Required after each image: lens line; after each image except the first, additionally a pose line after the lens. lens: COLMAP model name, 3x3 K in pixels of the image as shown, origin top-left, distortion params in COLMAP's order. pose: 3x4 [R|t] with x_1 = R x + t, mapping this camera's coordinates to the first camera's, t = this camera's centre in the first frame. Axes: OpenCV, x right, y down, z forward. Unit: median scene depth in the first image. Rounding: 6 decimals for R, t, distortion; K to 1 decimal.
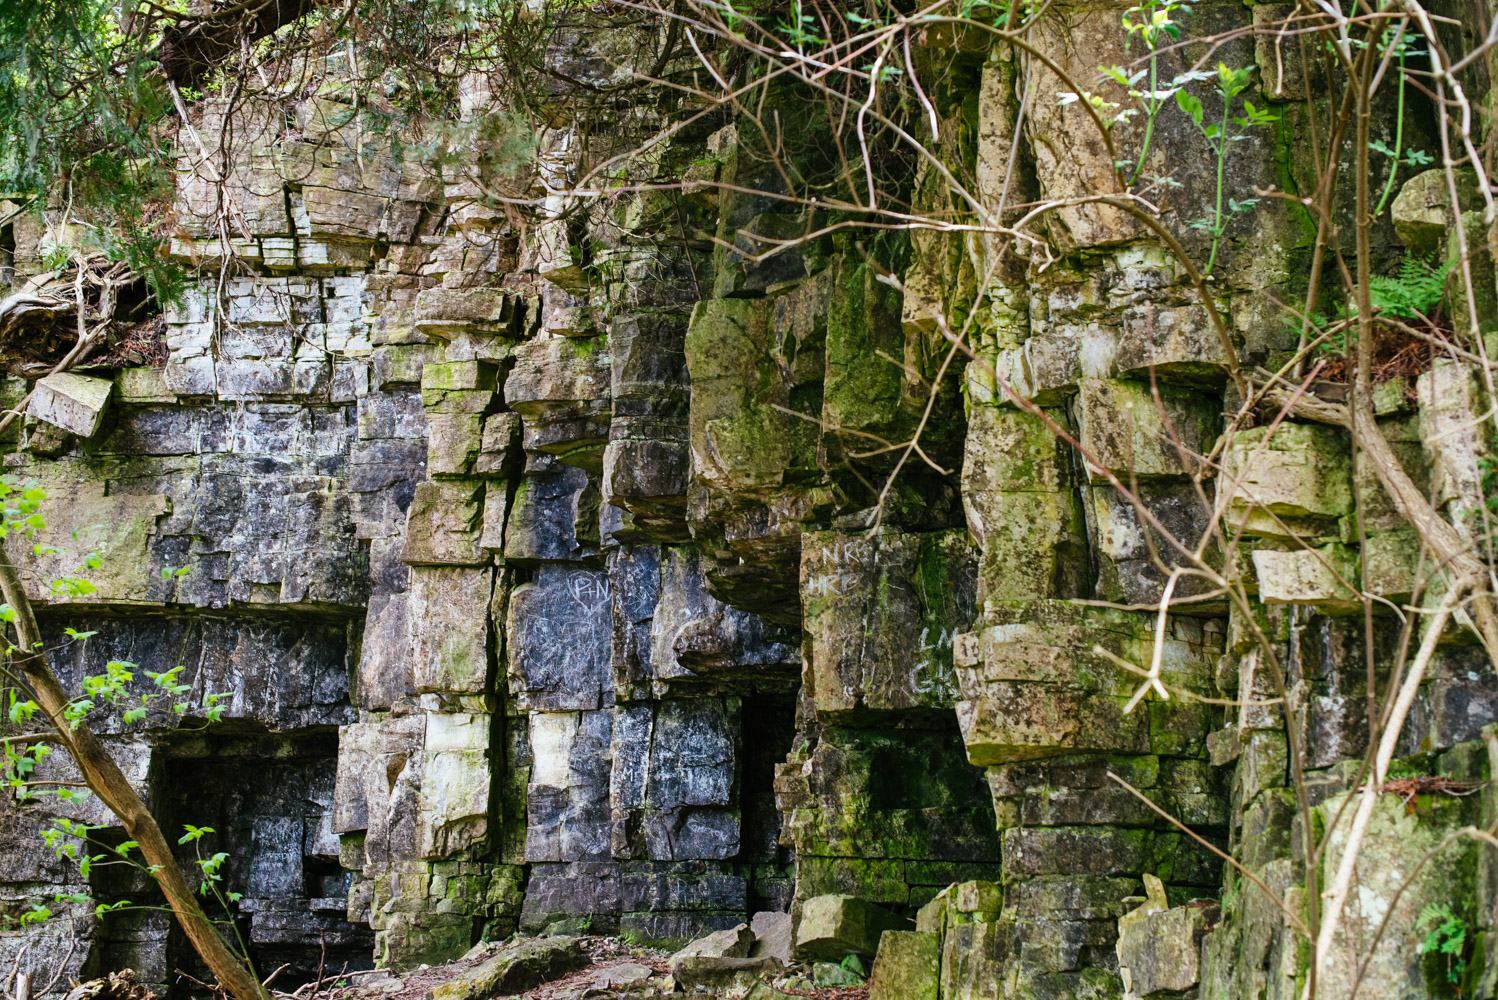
lens RADIAL K [[2096.1, 0, 749.0], [0, 2096.1, 500.0], [0, 0, 1]] dist [-0.137859, 0.050654]
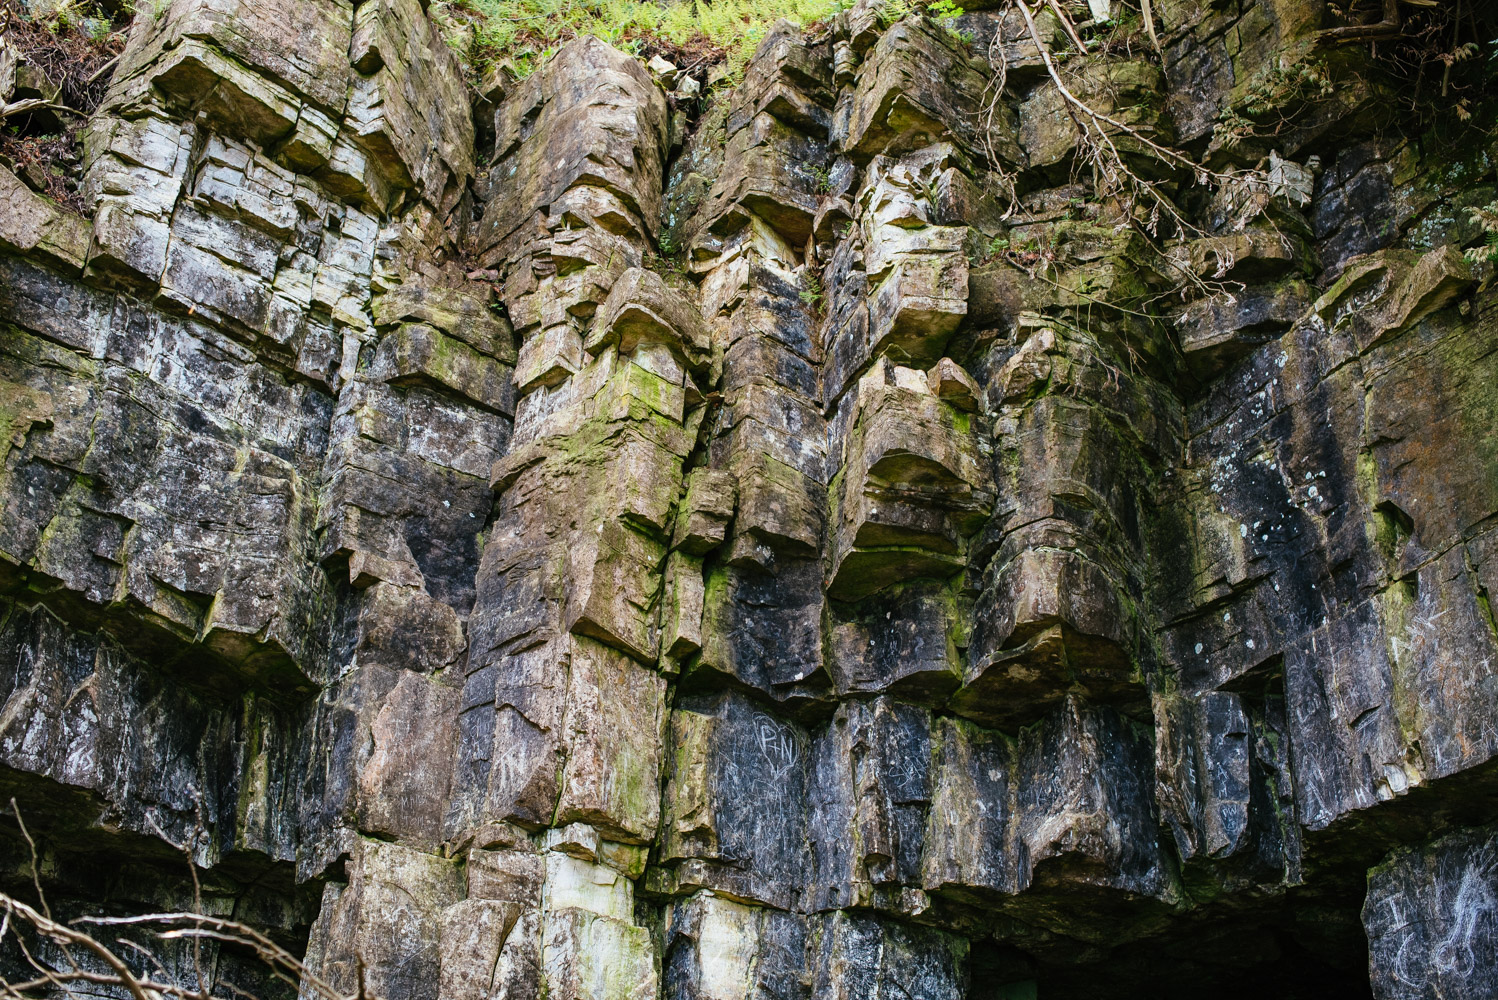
lens RADIAL K [[2096.1, 0, 749.0], [0, 2096.1, 500.0], [0, 0, 1]] dist [-0.137859, 0.050654]
pose [[0.724399, 0.366425, 0.583933, -0.476407], [-0.205504, 0.923310, -0.324449, 0.179204], [-0.658038, 0.115030, 0.744147, 0.428535]]
